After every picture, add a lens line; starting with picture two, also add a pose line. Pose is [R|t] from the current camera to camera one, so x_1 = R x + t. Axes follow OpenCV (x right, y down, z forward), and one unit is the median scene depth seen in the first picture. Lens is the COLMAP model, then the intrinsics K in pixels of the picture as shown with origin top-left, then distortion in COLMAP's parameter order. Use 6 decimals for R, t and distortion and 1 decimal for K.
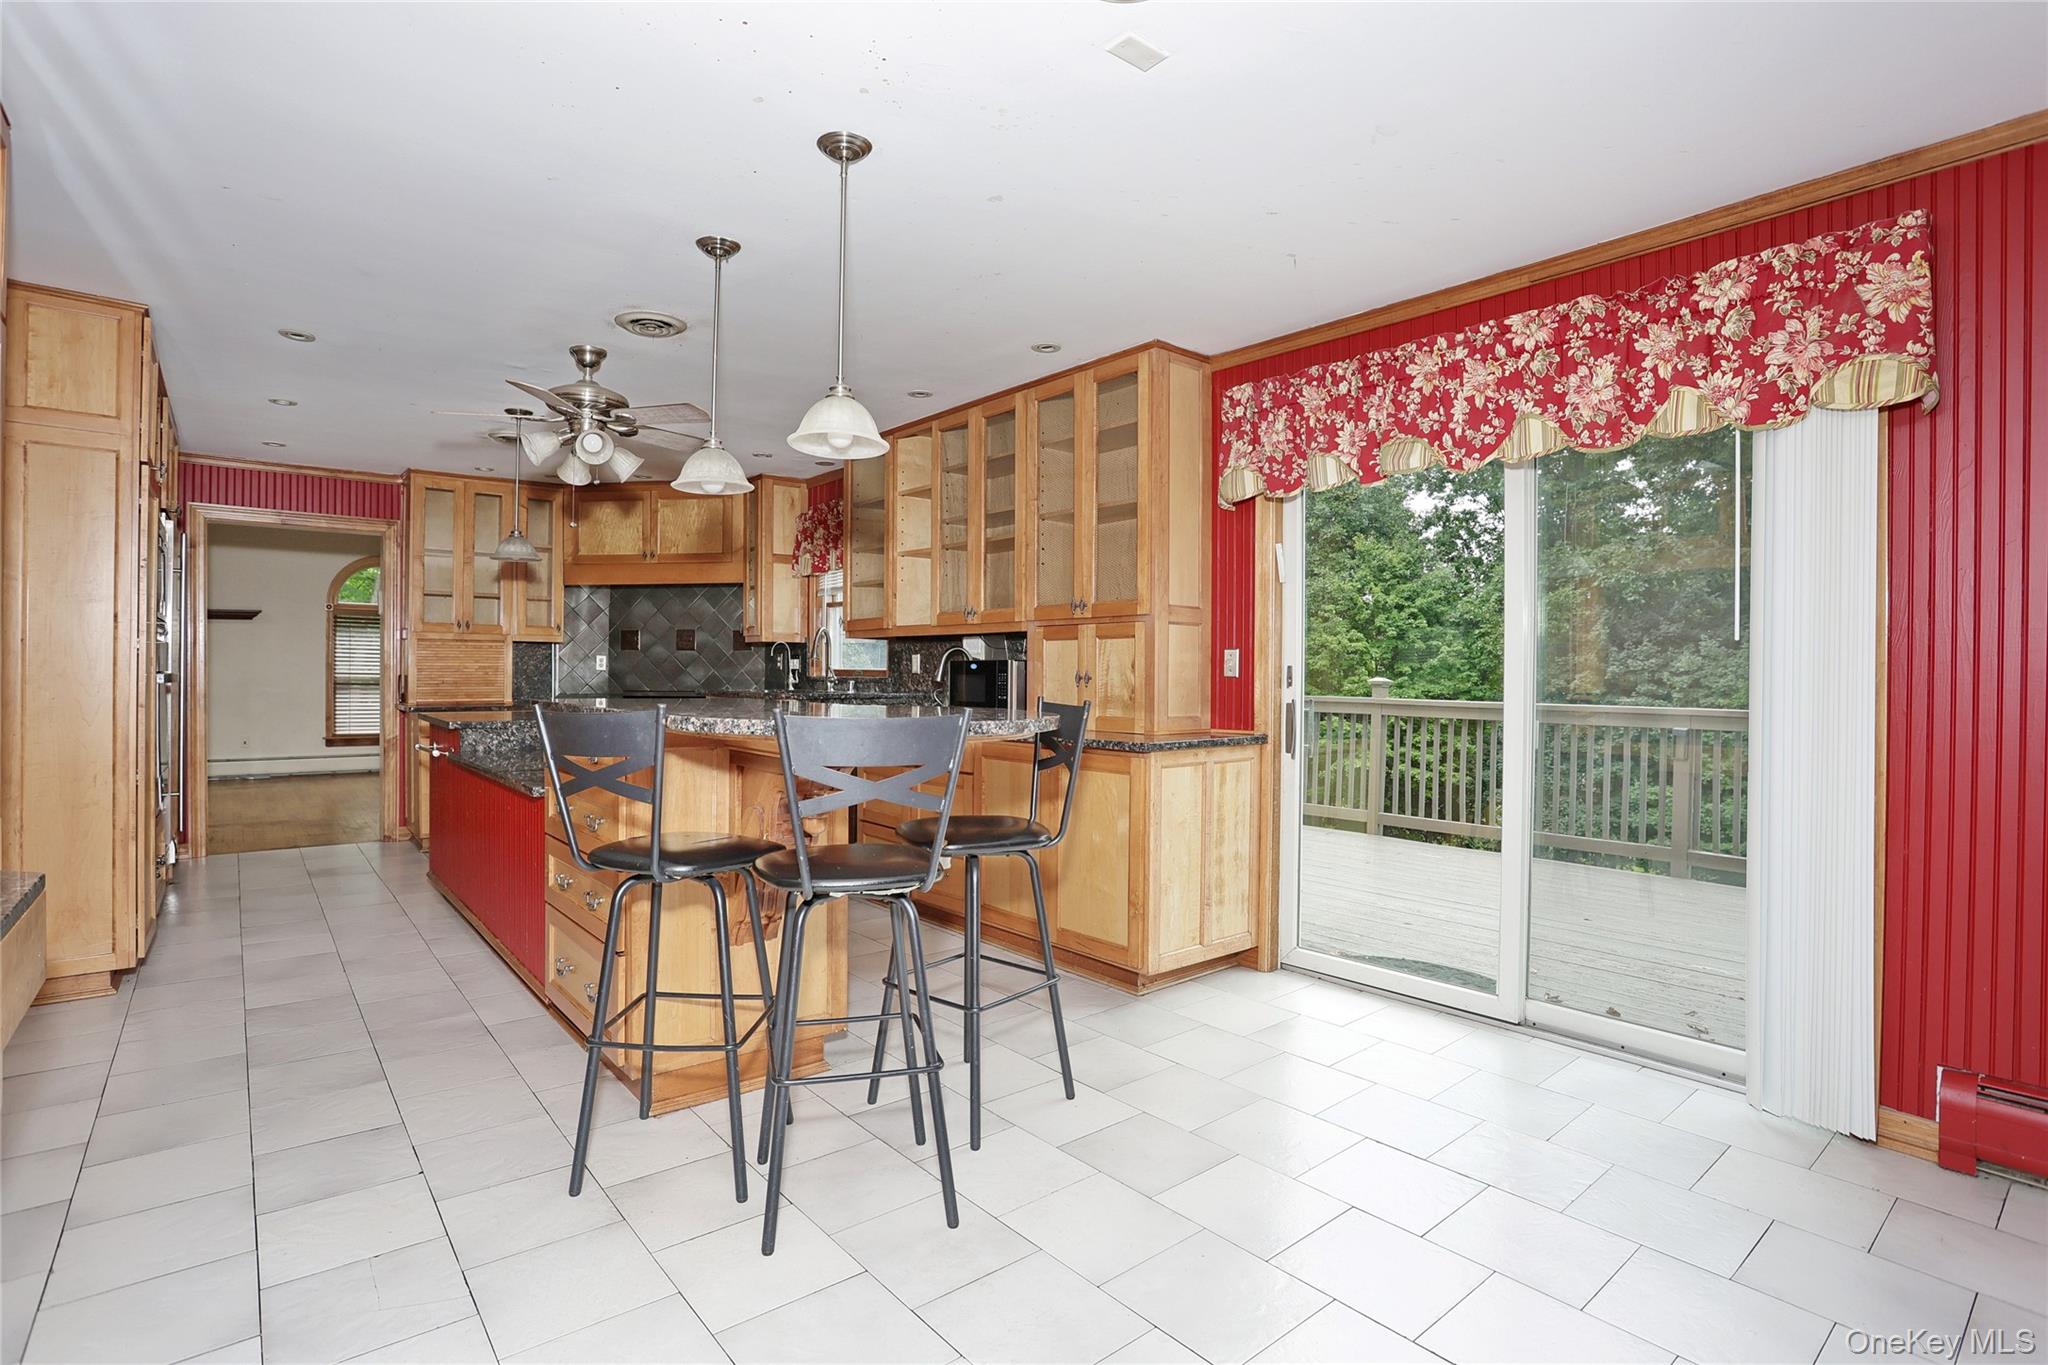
lens RADIAL K [[986.3, 0, 1015.1], [0, 986.3, 677.4], [0, 0, 1]] dist [-0.071167, 0.024889]
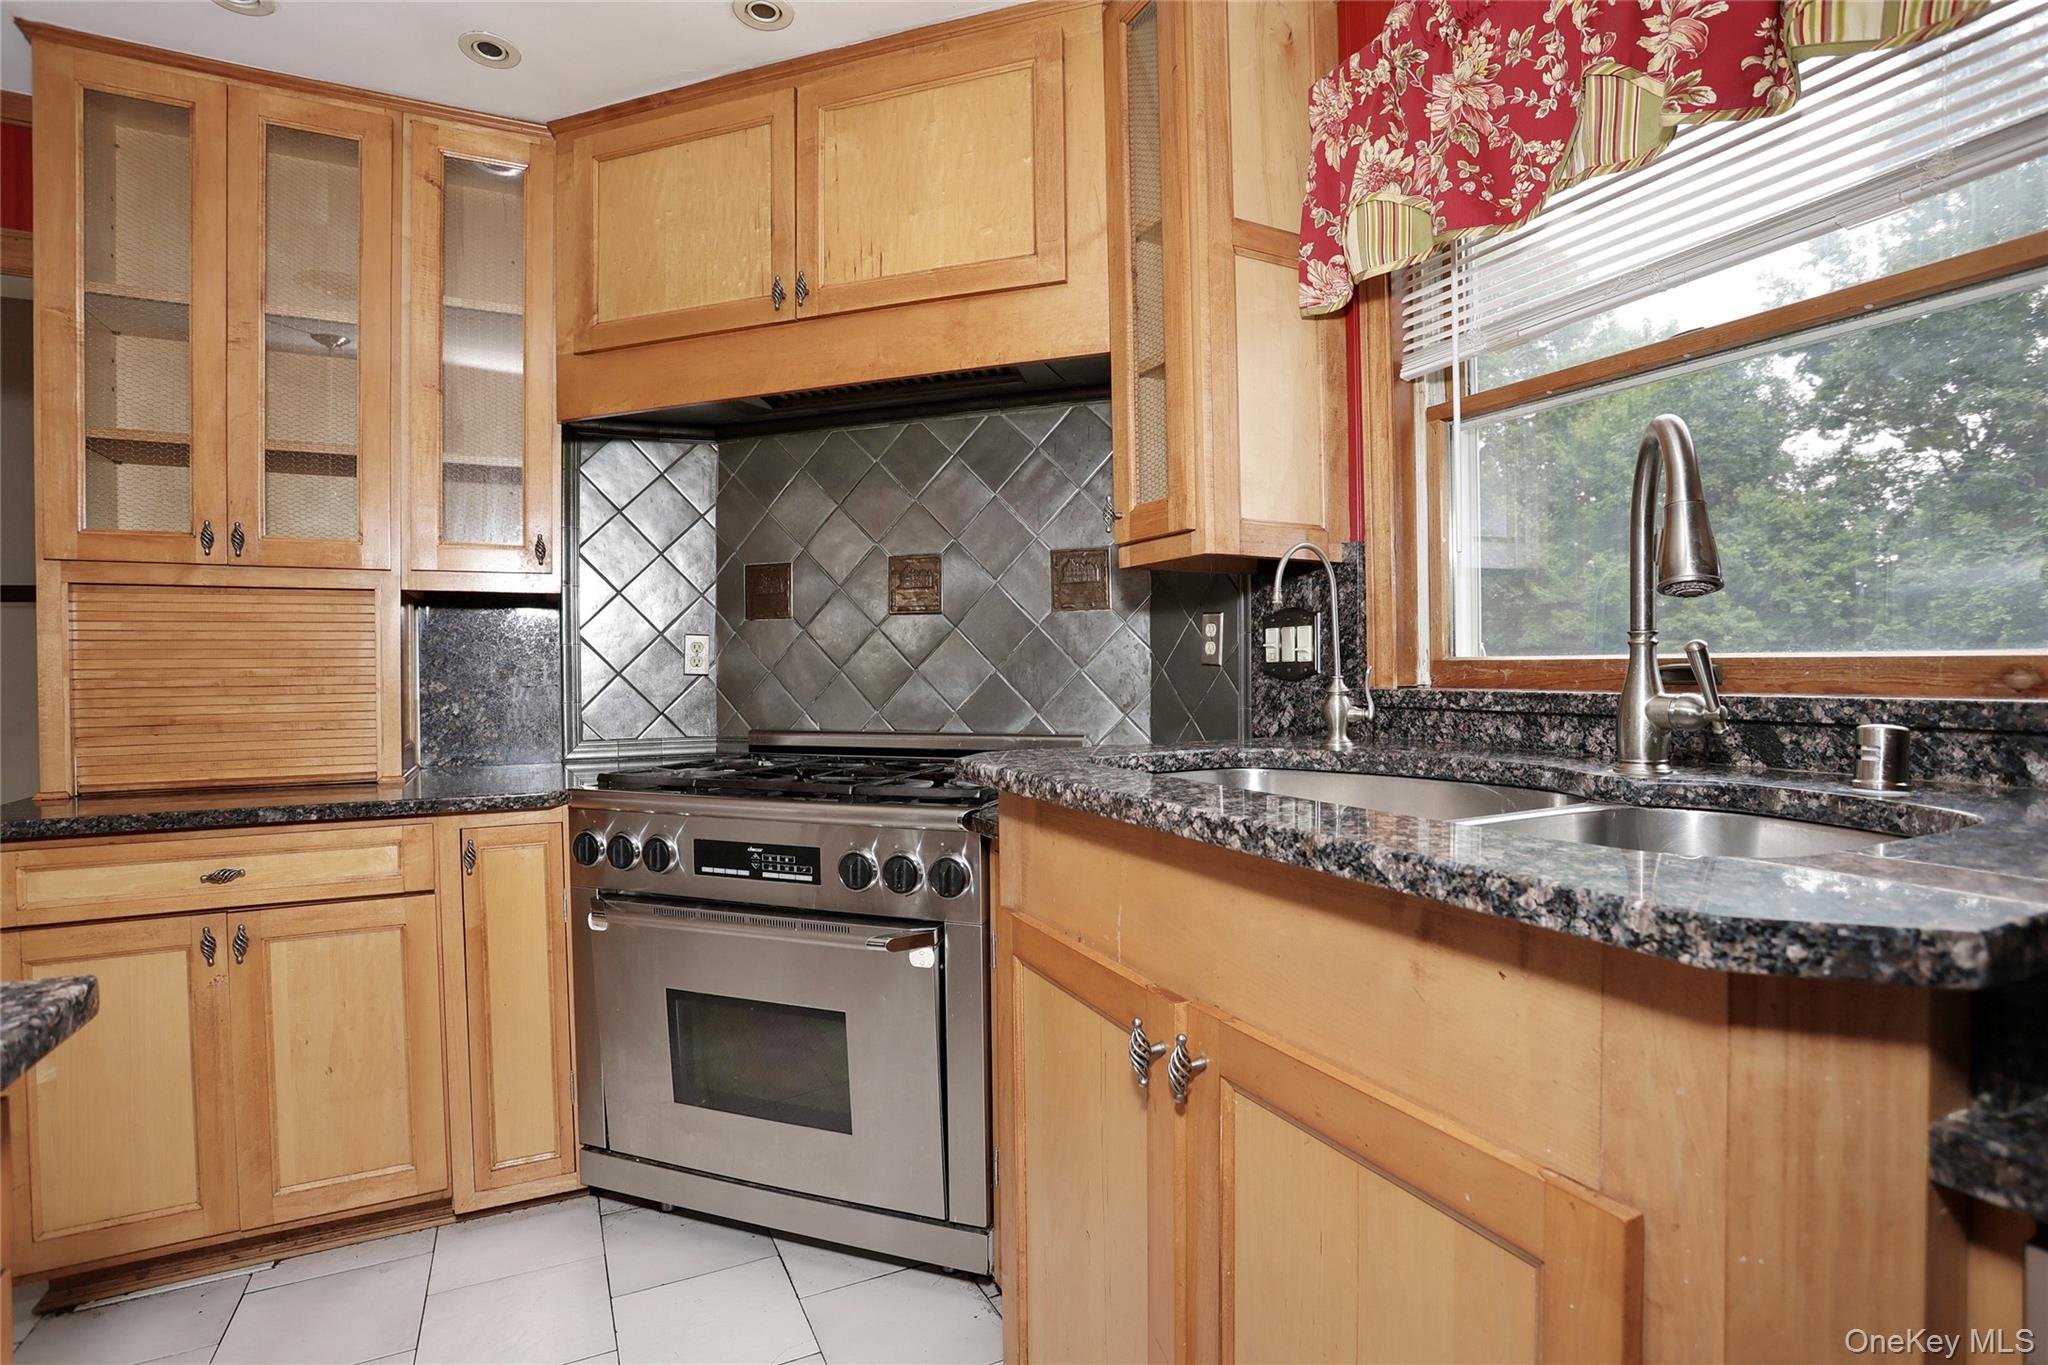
lens RADIAL K [[986.3, 0, 1015.1], [0, 986.3, 677.4], [0, 0, 1]] dist [-0.071167, 0.024889]
pose [[0.972465, -0.012053, -0.232737, -0.219213], [0.012949, 0.999913, 0.002325, -0.005446], [0.232689, -0.005274, 0.972537, 0.661600]]
